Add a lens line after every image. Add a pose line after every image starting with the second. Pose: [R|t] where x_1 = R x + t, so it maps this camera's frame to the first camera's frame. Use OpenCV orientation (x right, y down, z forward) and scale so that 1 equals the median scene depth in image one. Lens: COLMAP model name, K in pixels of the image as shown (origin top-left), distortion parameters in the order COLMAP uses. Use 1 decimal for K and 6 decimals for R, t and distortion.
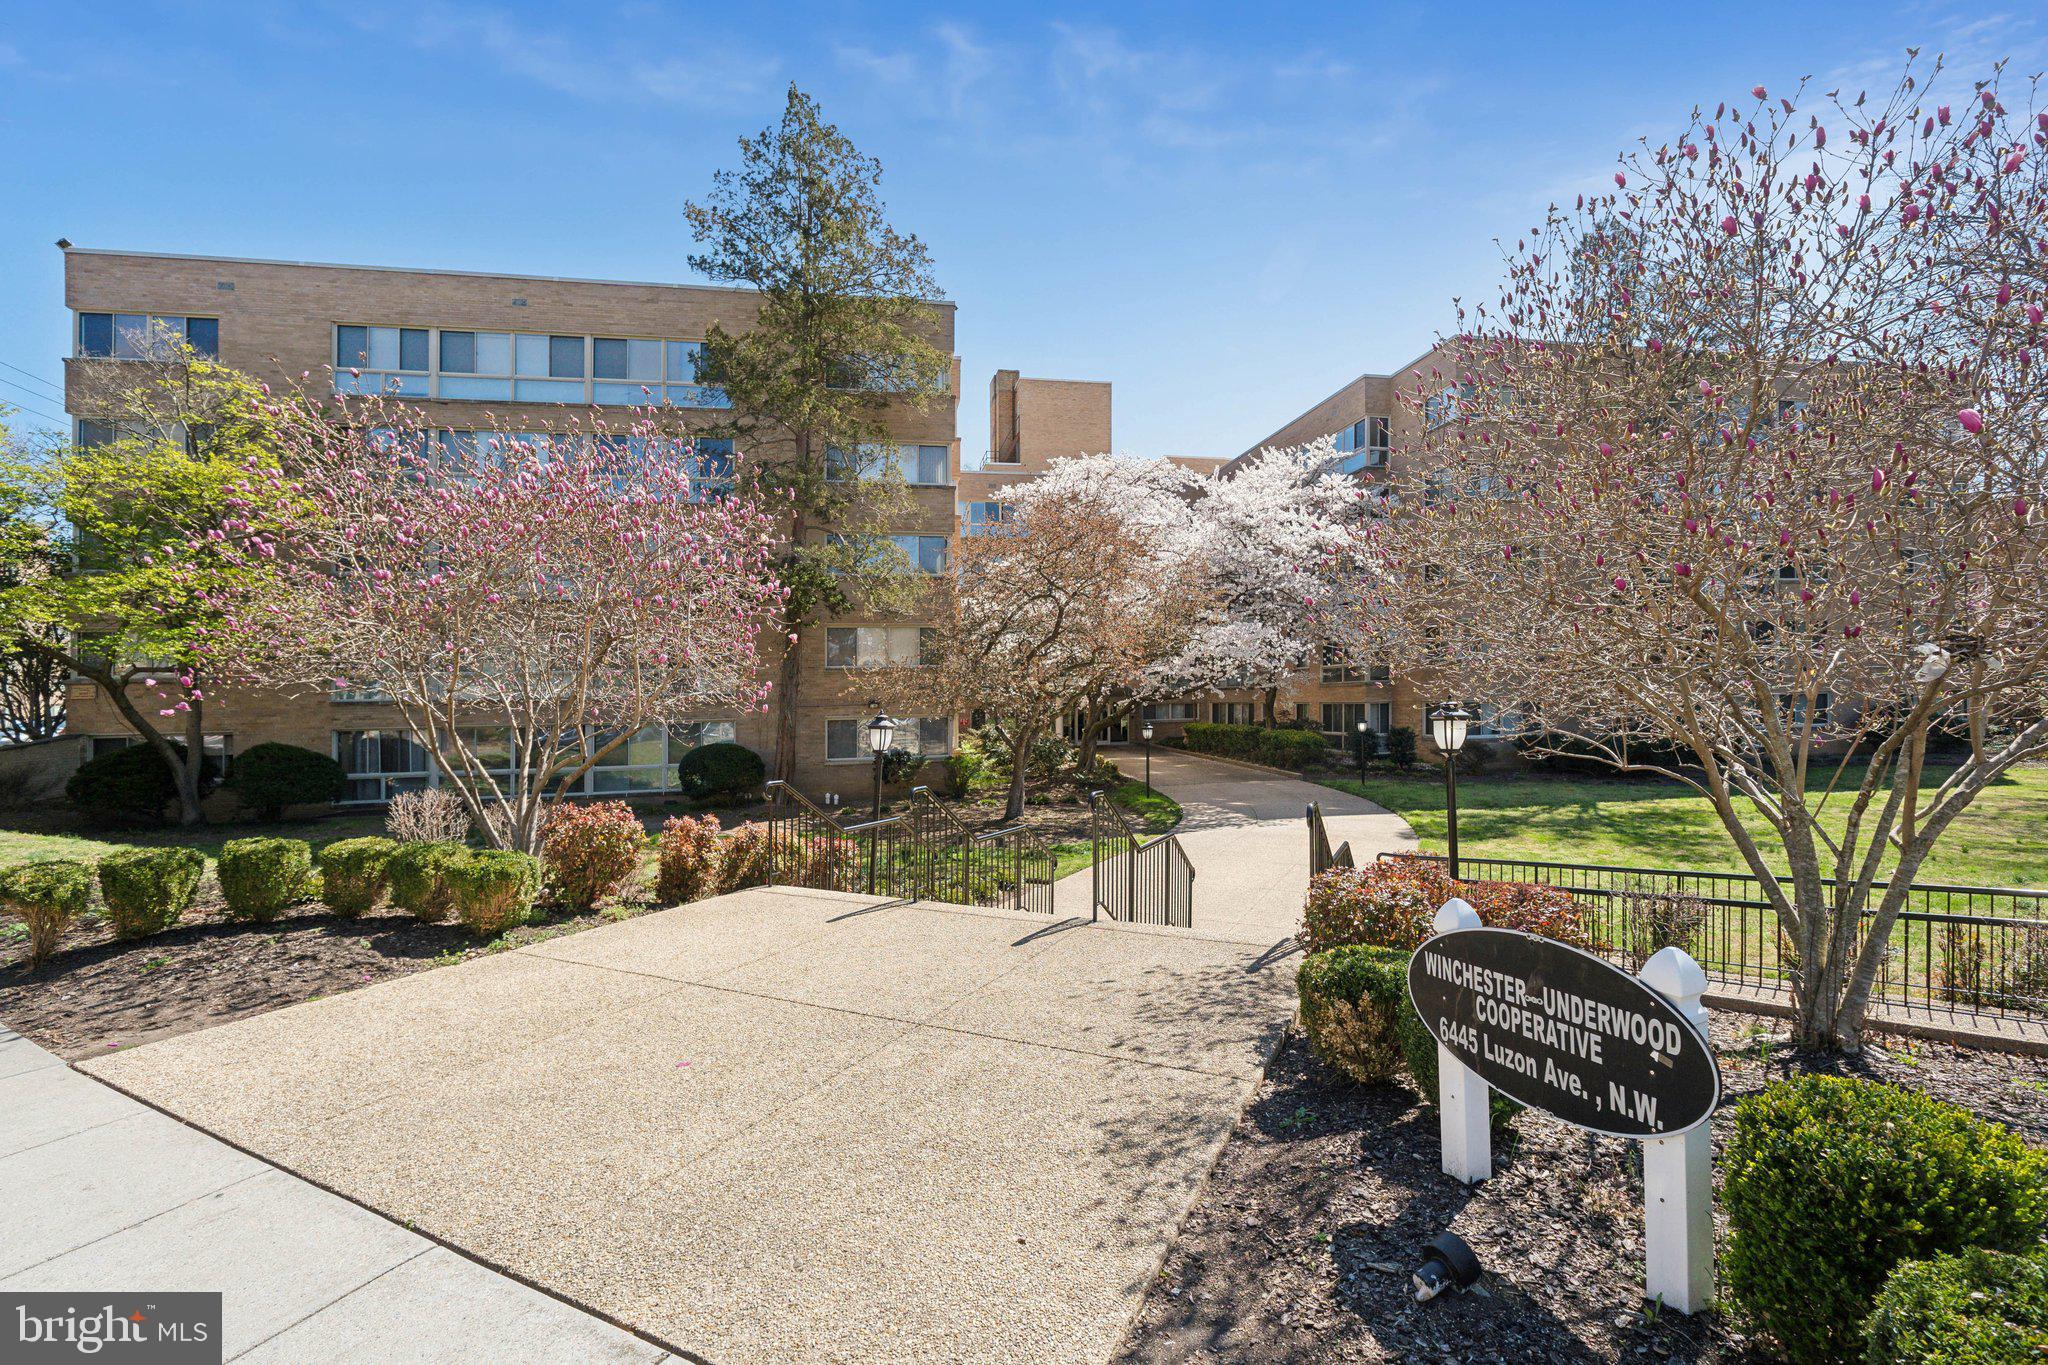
lens RADIAL K [[861.2, 0, 1024.0], [0, 861.2, 682.5], [0, 0, 1]] dist [-0.008514, -0.000107]
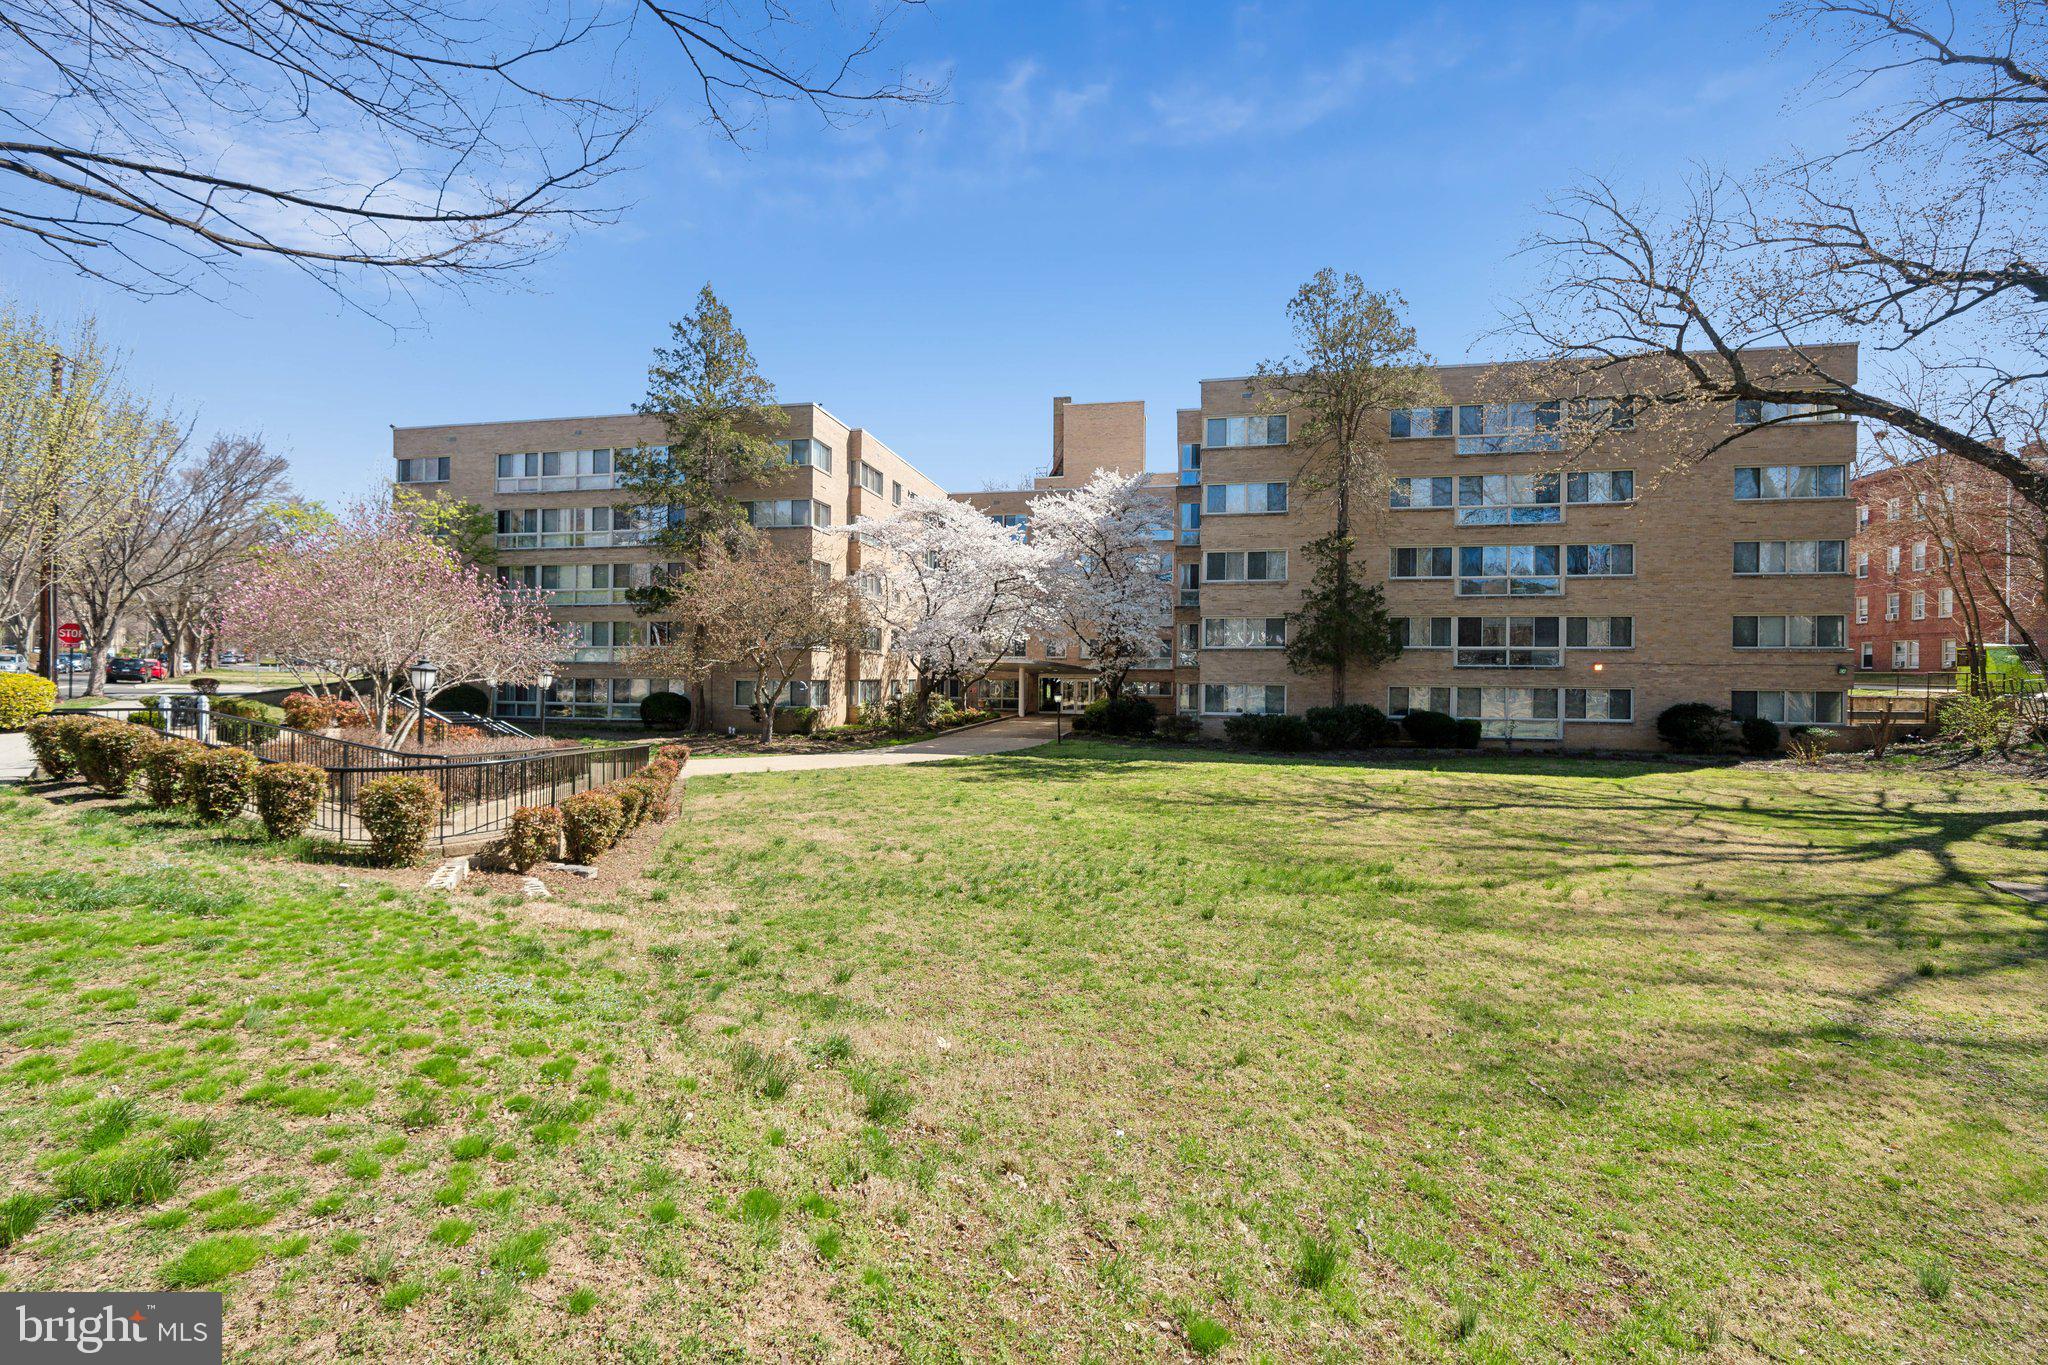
lens RADIAL K [[861.2, 0, 1024.0], [0, 861.2, 682.5], [0, 0, 1]] dist [-0.008514, -0.000107]
pose [[0.920578, 0.030165, -0.389393, 0.936238], [-0.022154, 0.999441, 0.025048, -0.003541], [0.389931, -0.014432, 0.920731, -0.250291]]
